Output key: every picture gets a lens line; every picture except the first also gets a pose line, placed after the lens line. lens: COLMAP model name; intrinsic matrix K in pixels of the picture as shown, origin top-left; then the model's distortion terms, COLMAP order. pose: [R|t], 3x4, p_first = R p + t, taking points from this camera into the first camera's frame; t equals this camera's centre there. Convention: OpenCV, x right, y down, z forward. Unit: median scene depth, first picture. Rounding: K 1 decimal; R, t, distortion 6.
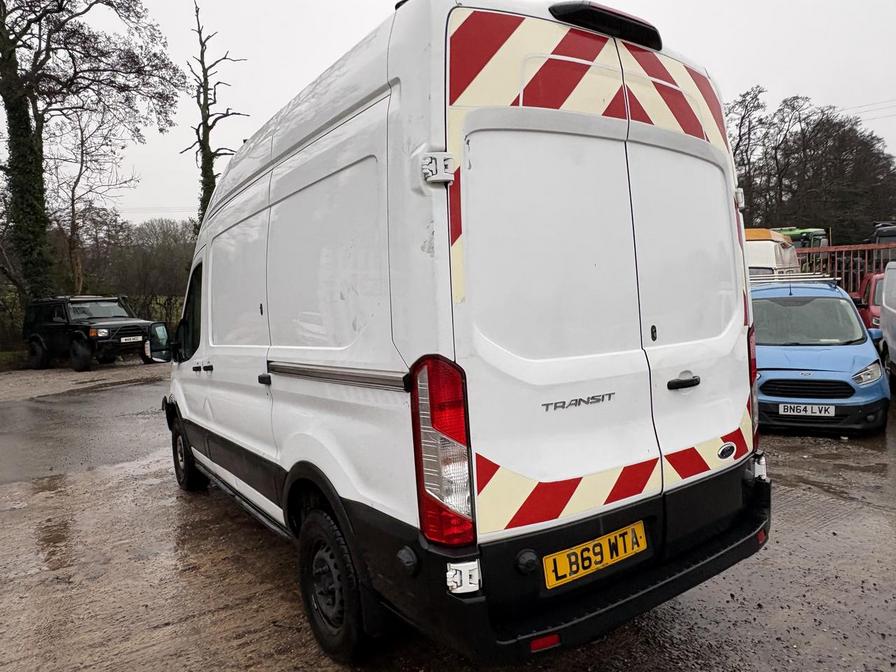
lens RADIAL K [[615.3, 0, 451.9], [0, 615.3, 335.7], [0, 0, 1]] dist [-0.005843, 0.004192]
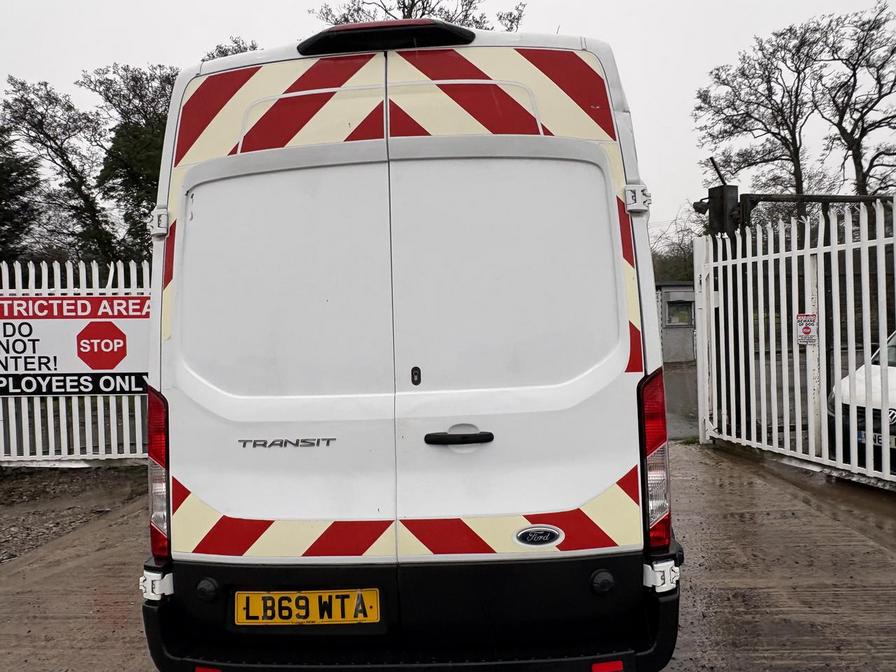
lens RADIAL K [[615.3, 0, 449.5], [0, 615.3, 333.8], [0, 0, 1]] dist [-0.005843, 0.004192]
pose [[0.785990, 0.013112, -0.618100, 0.964041], [-0.031906, 0.999303, -0.019374, -0.051659], [0.617416, 0.034949, 0.785860, 0.374296]]
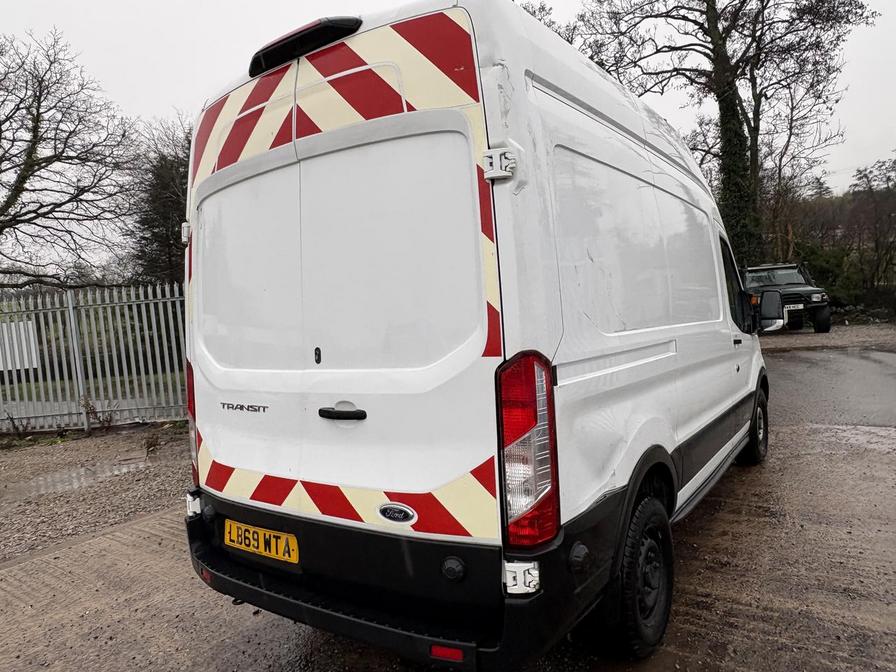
lens RADIAL K [[615.3, 0, 446.7], [0, 615.3, 335.4], [0, 0, 1]] dist [-0.005843, 0.004192]
pose [[0.341473, 0.064455, -0.937679, 1.390427], [-0.000064, 0.997647, 0.068554, -0.109091], [0.939892, -0.023350, 0.340674, 0.926345]]
